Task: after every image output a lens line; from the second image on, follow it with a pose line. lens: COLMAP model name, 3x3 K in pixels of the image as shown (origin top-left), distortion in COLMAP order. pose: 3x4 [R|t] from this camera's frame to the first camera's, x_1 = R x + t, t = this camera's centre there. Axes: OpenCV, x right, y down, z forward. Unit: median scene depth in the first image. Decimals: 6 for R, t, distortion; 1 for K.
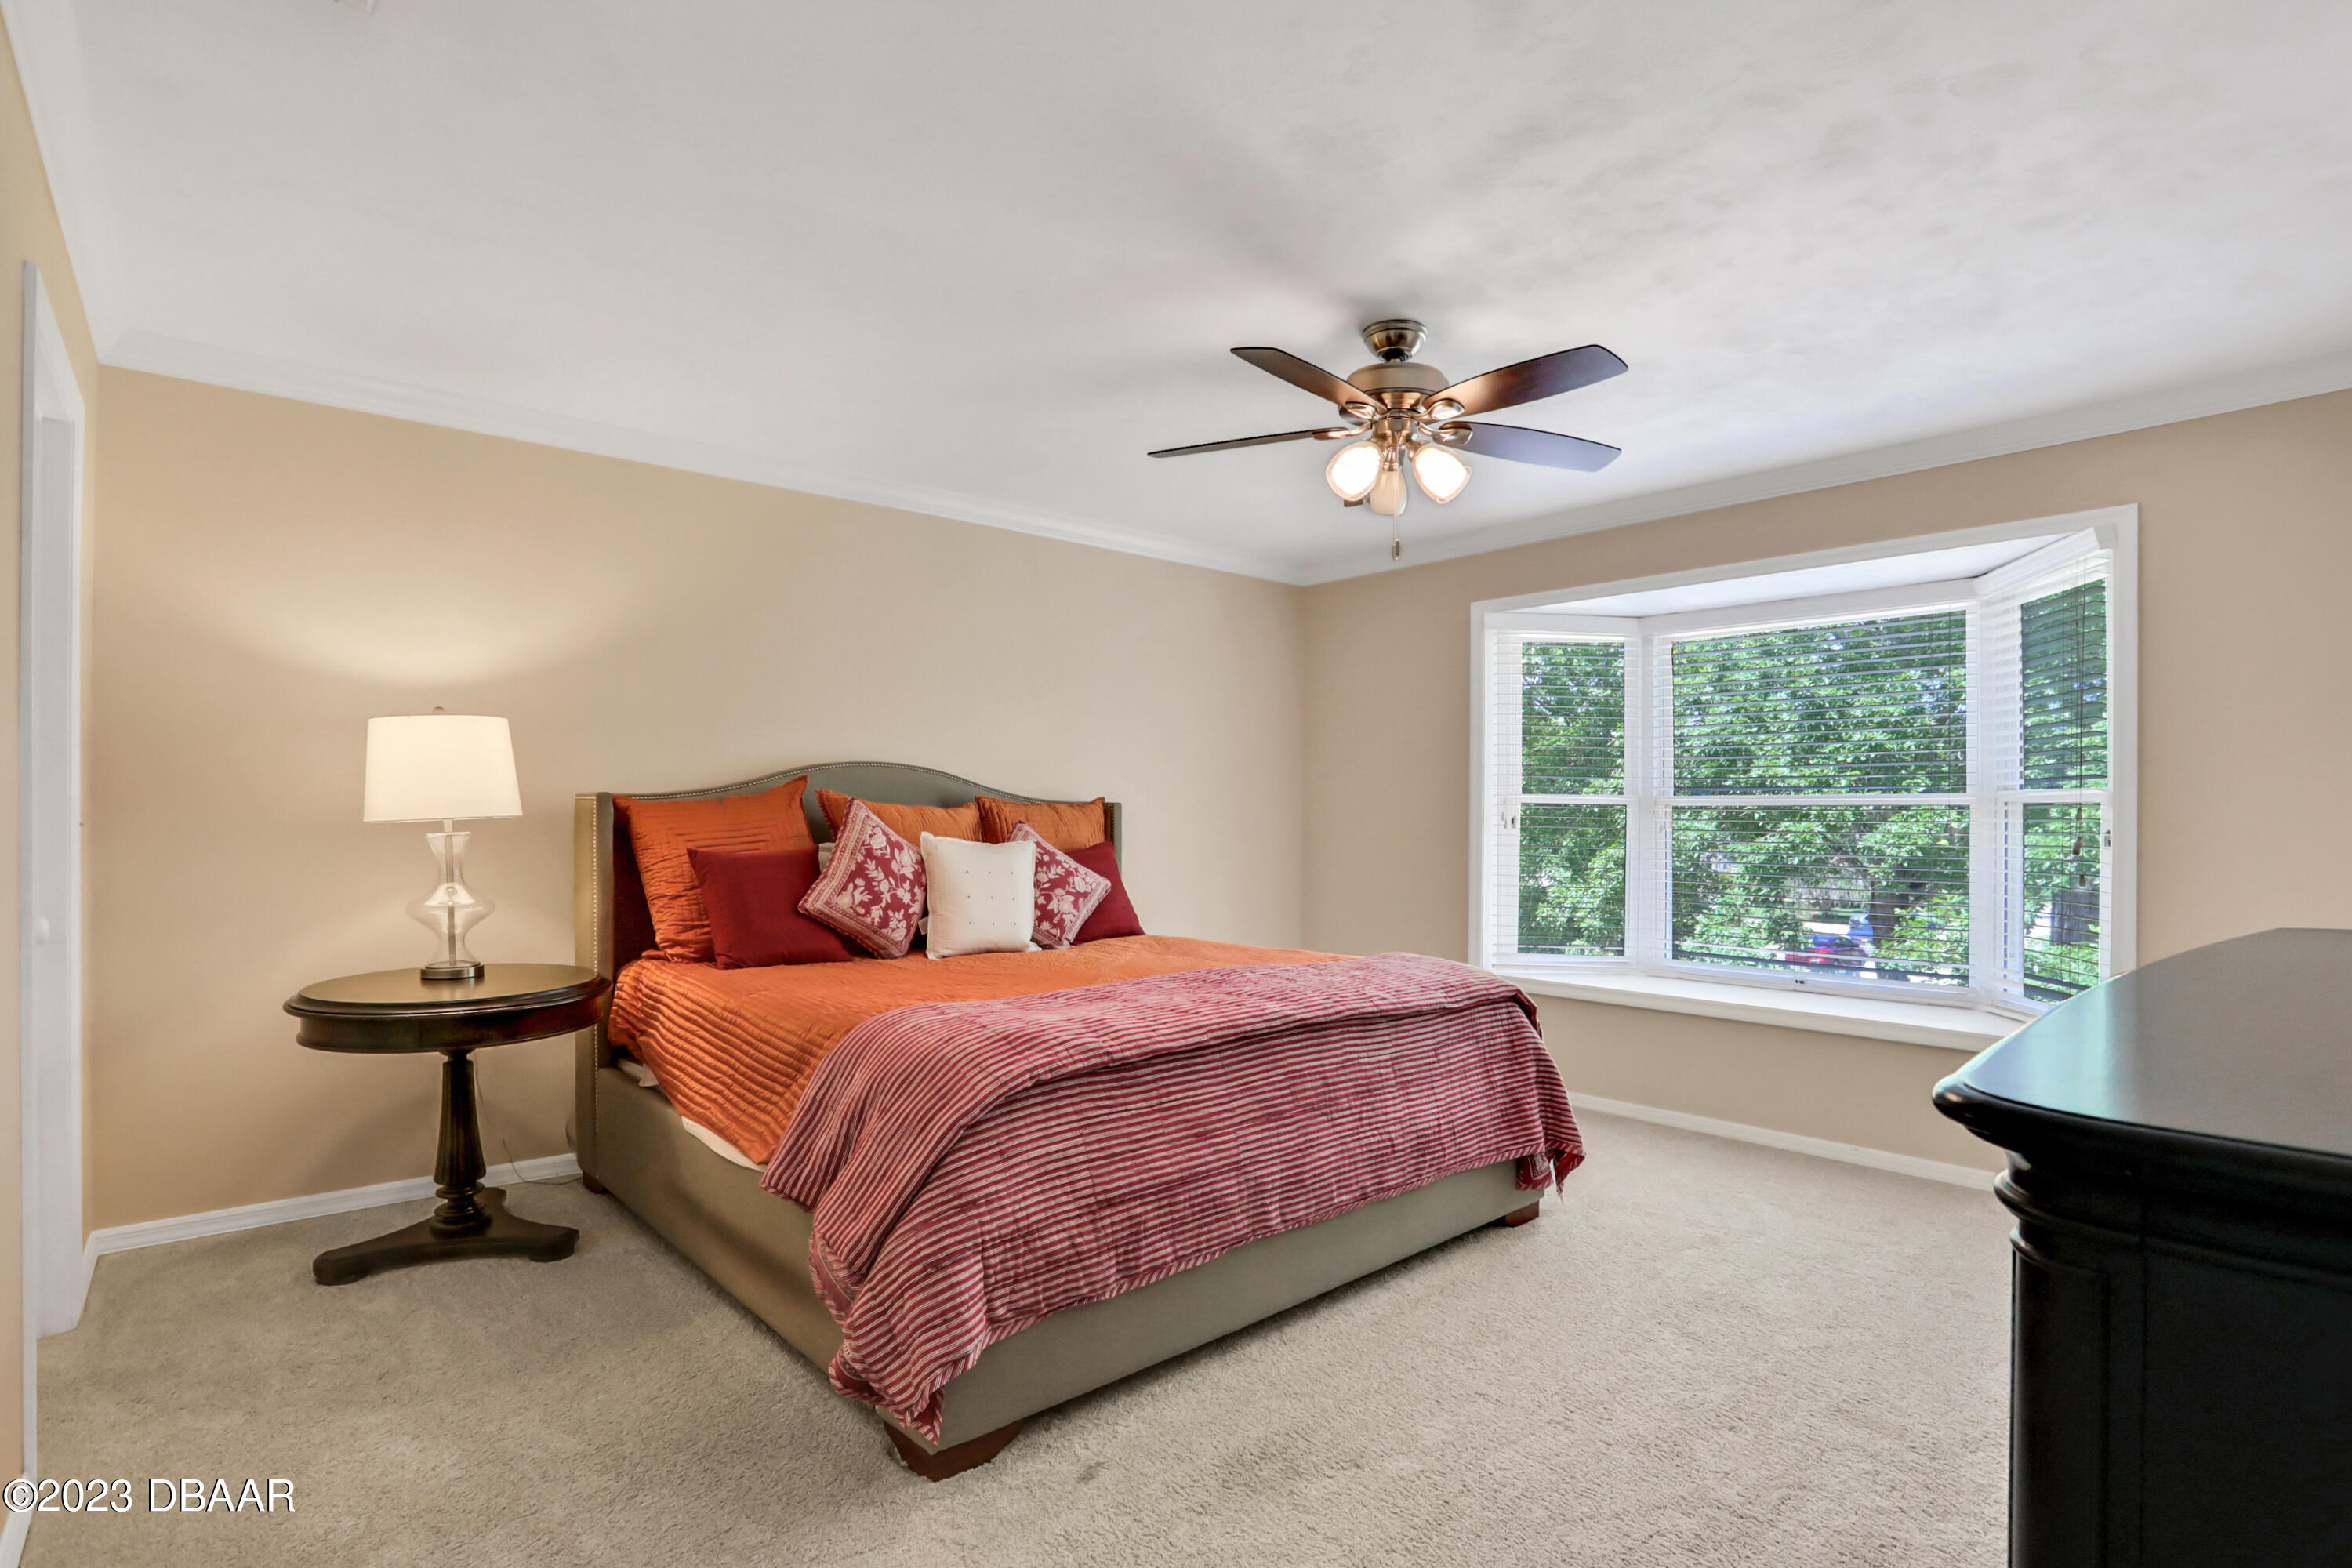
lens RADIAL K [[1231.6, 0, 1176.0], [0, 1231.6, 799.8], [0, 0, 1]] dist [-0.040548, 0.013825]
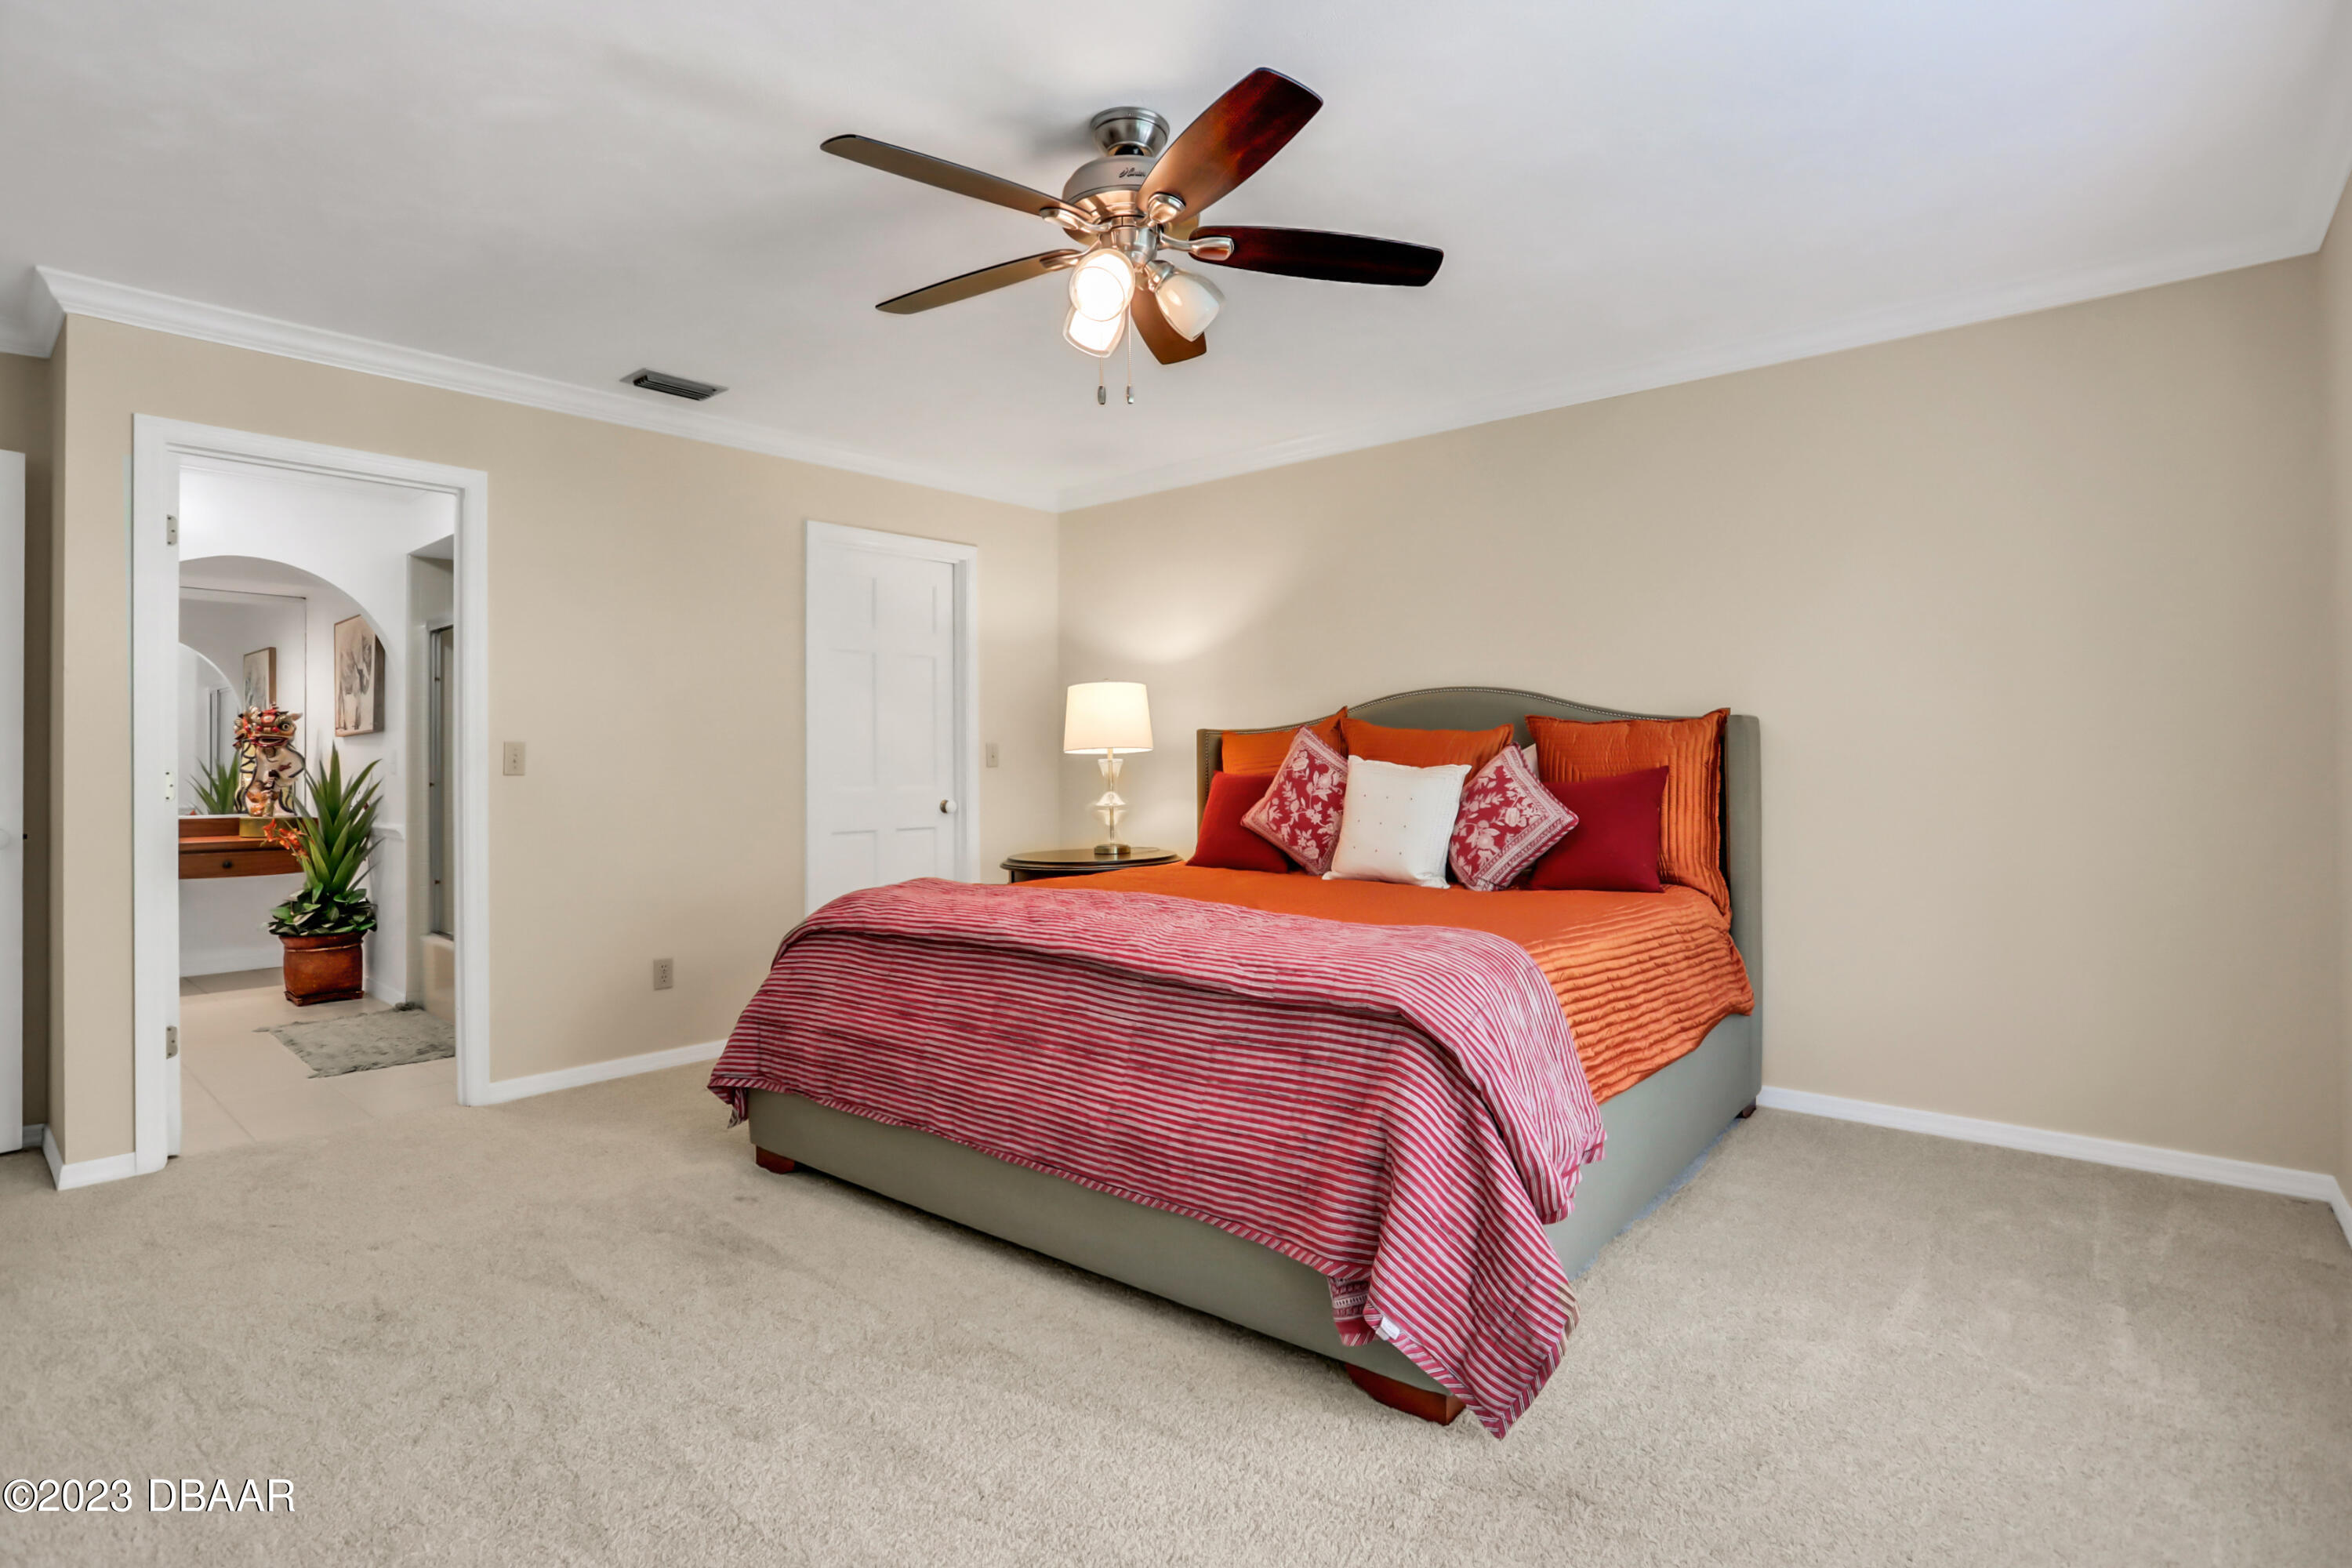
lens RADIAL K [[1231.6, 0, 1259.2], [0, 1231.6, 764.1], [0, 0, 1]] dist [-0.040548, 0.013825]
pose [[0.110923, -0.011569, -0.993762, 0.835541], [0.019452, 0.999766, -0.009468, 0.043539], [0.993639, -0.018280, 0.111122, 0.855930]]
